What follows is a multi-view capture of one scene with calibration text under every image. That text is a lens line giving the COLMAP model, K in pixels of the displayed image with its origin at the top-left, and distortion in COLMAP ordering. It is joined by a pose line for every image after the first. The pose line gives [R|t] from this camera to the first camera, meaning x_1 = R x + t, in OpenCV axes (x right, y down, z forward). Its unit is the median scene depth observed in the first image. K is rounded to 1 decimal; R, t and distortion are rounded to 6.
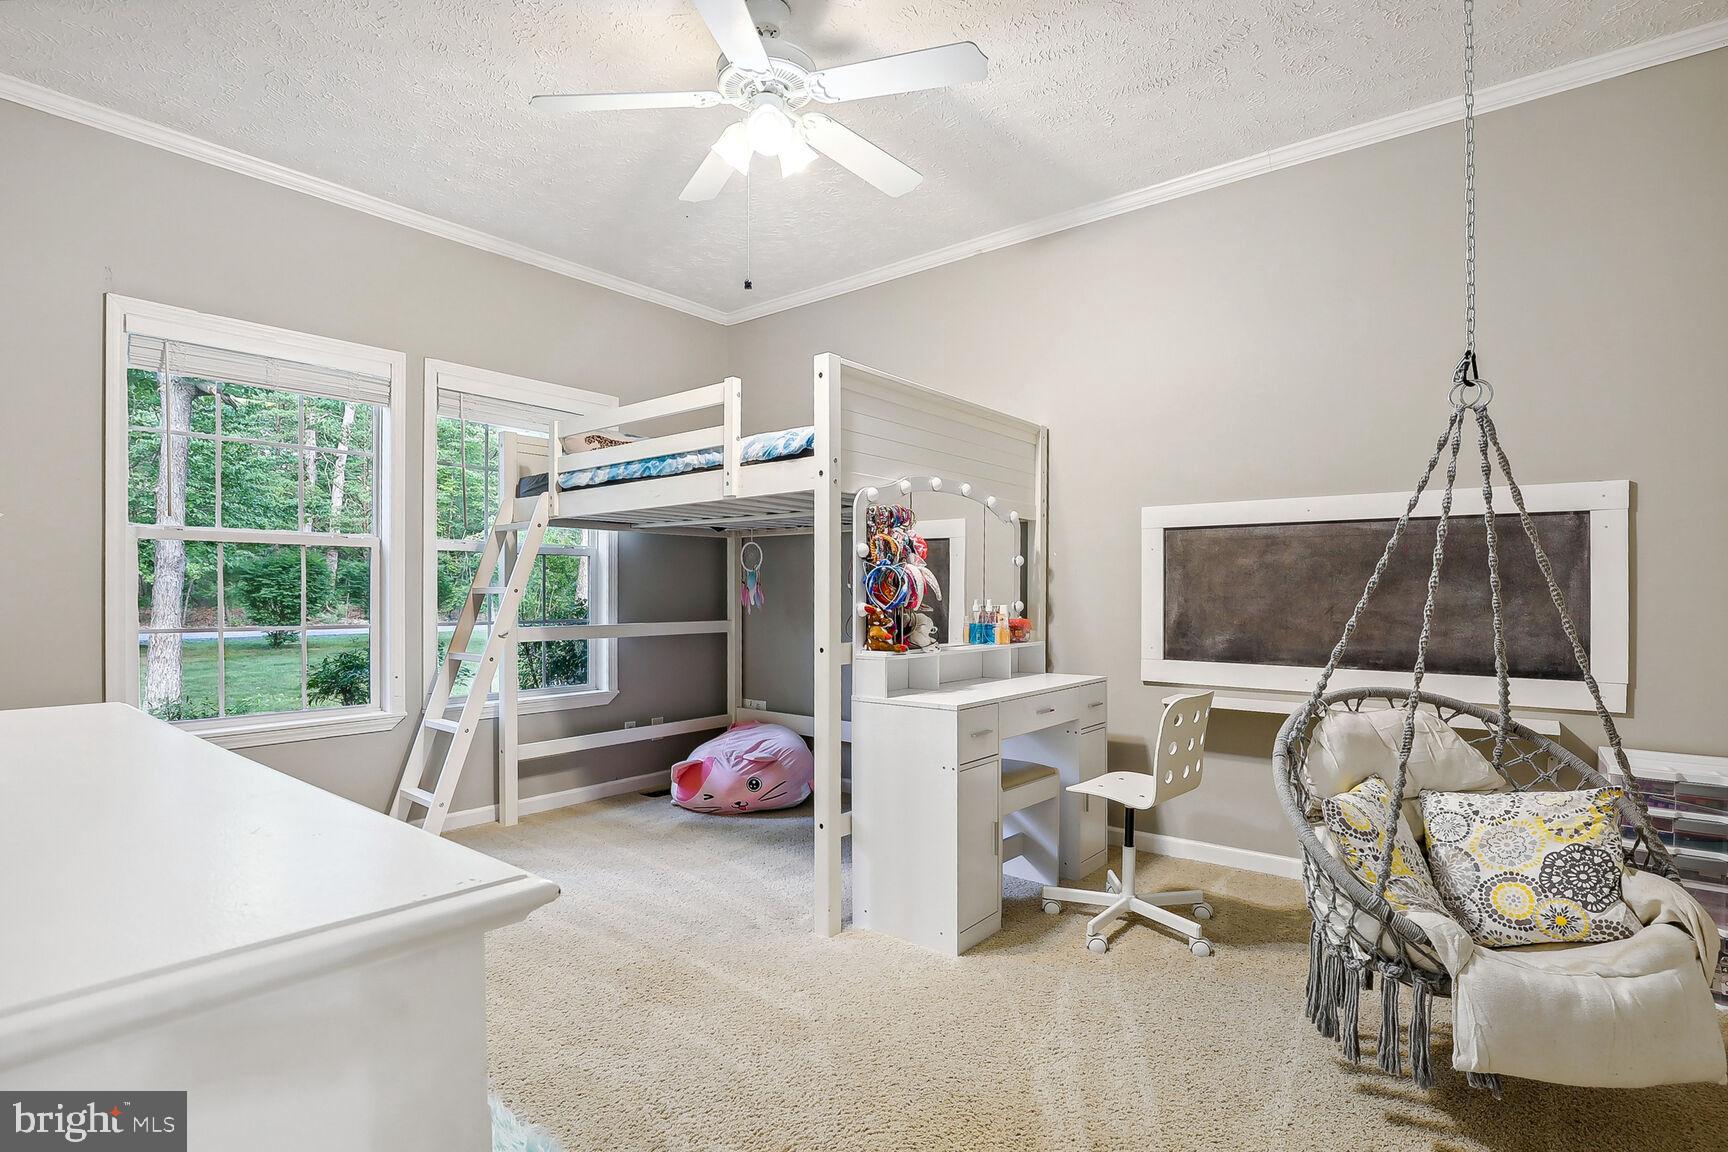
lens RADIAL K [[812.5, 0, 855.4], [0, 812.5, 585.0], [0, 0, 1]] dist [-0.033728, 0.003748]
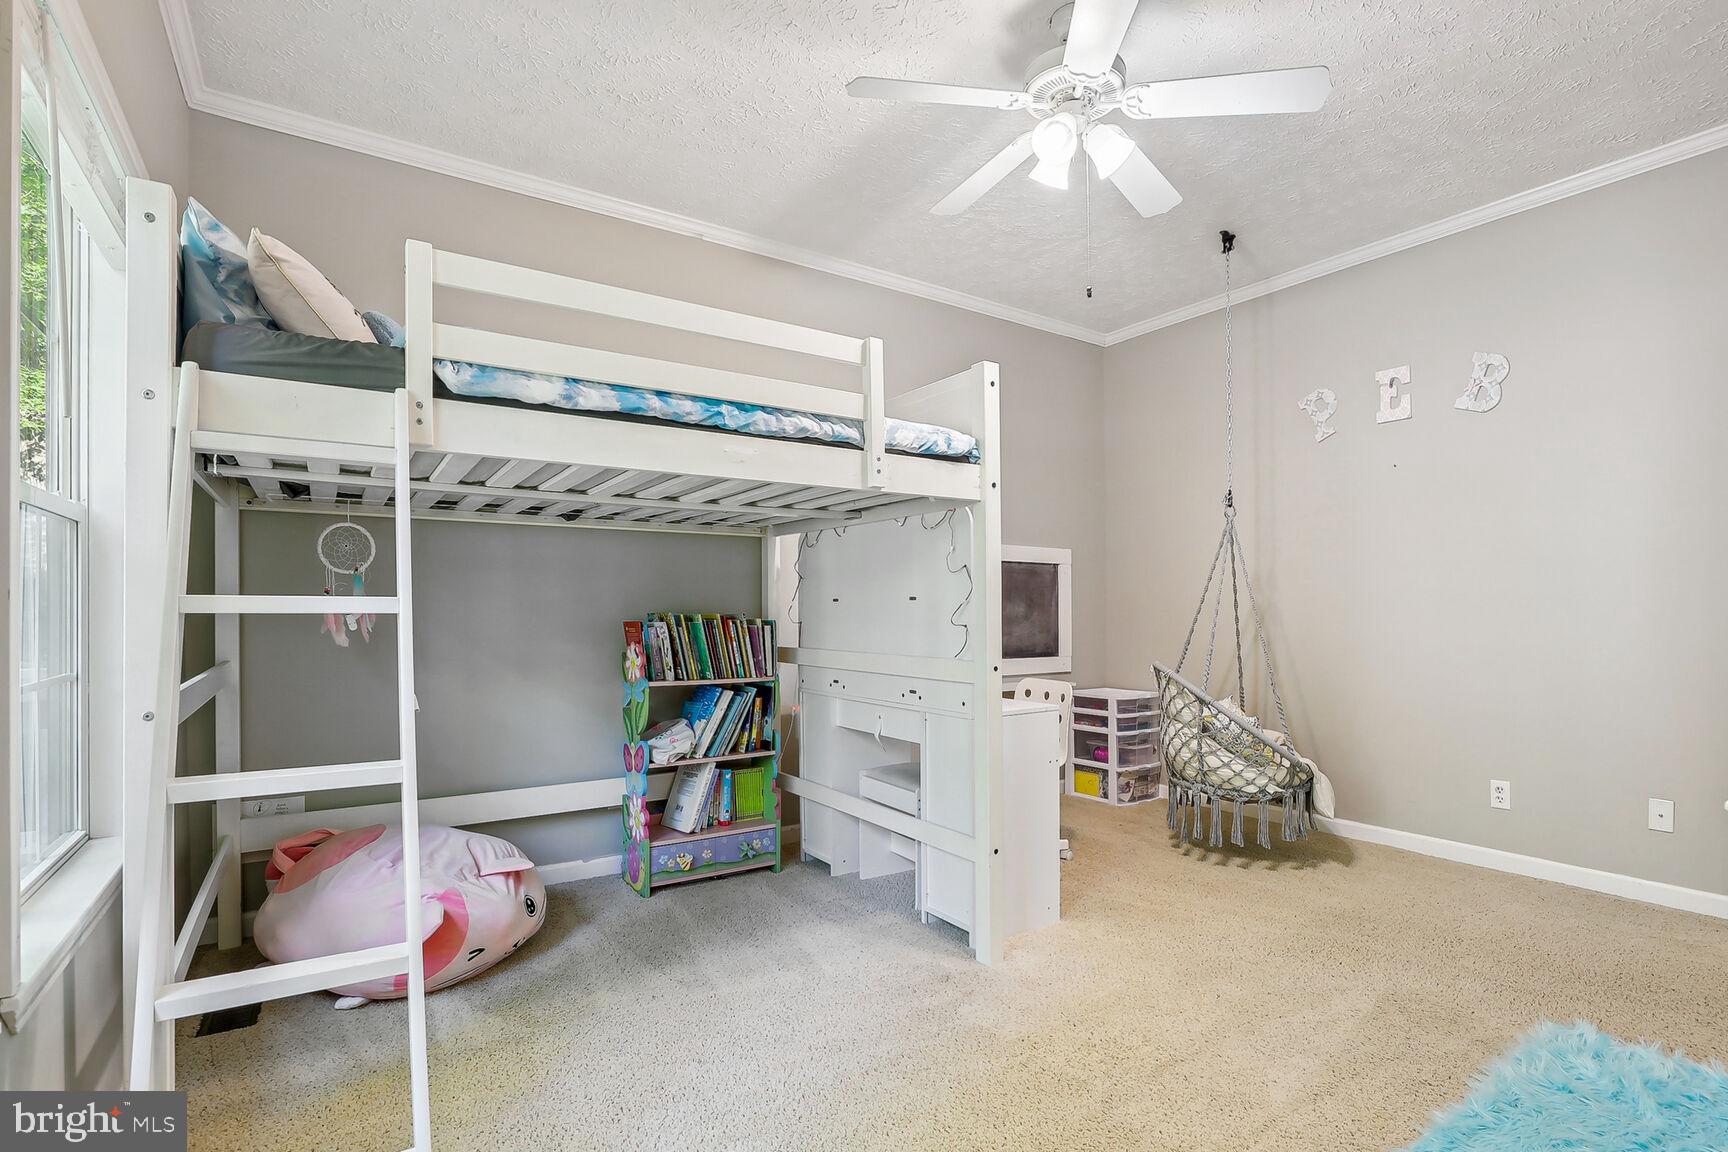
lens RADIAL K [[812.5, 0, 804.8], [0, 812.5, 606.8], [0, 0, 1]] dist [-0.033728, 0.003748]
pose [[0.335525, 0.001618, 0.942030, -0.871308], [-0.006663, 0.999978, 0.000656, 0.005613], [-0.942008, -0.006497, 0.335528, 0.759630]]
